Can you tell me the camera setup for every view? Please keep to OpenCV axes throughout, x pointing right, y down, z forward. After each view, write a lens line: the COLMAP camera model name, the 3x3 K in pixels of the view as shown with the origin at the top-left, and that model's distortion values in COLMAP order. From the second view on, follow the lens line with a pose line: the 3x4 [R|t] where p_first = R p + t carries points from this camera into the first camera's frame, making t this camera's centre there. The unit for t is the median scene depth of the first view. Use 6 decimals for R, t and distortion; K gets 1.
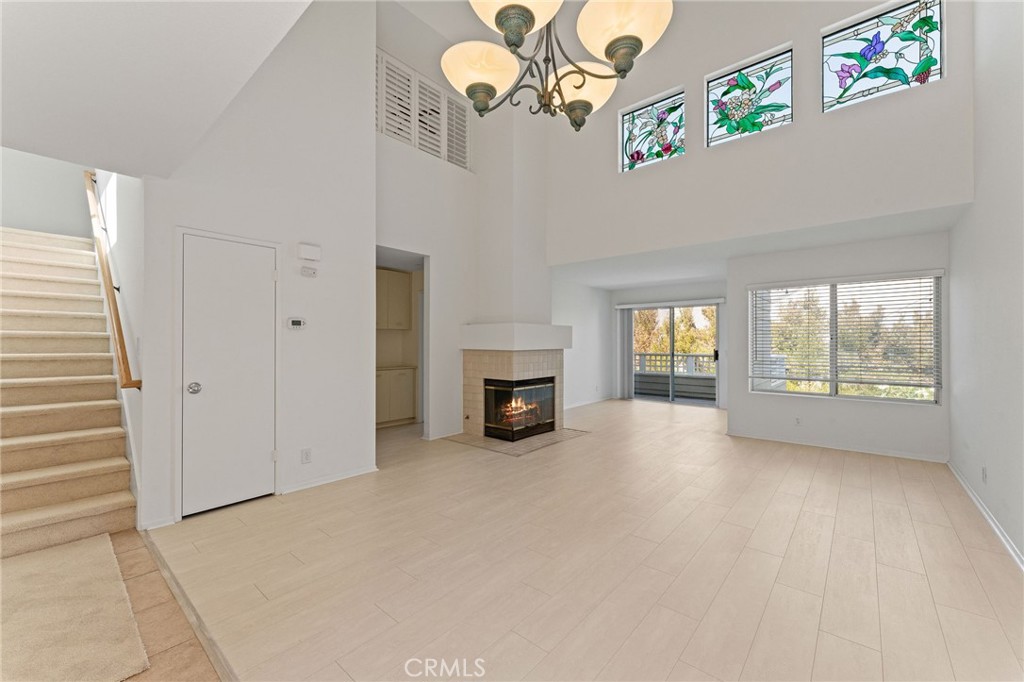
lens RADIAL K [[412.0, 0, 504.6], [0, 412.0, 333.1], [0, 0, 1]] dist [0.001950, -0.000528]
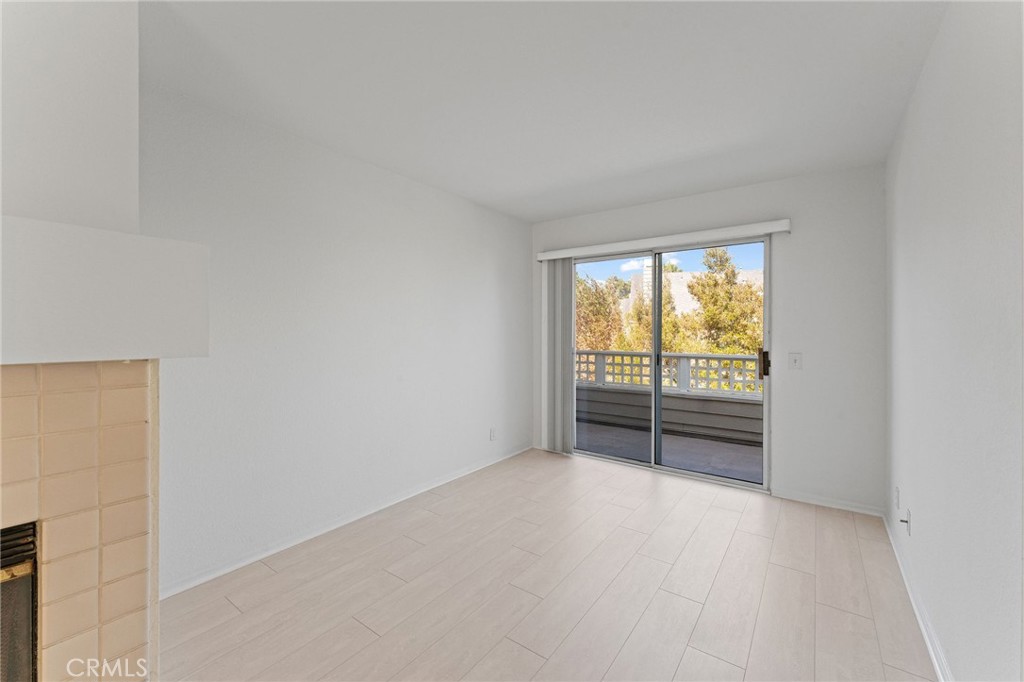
lens RADIAL K [[412.0, 0, 508.4], [0, 412.0, 333.9], [0, 0, 1]] dist [0.001950, -0.000528]
pose [[0.997108, -0.004302, 0.075874, 0.189864], [0.002702, 0.999772, 0.021185, 0.014429], [-0.075948, -0.020918, 0.996892, 0.509115]]
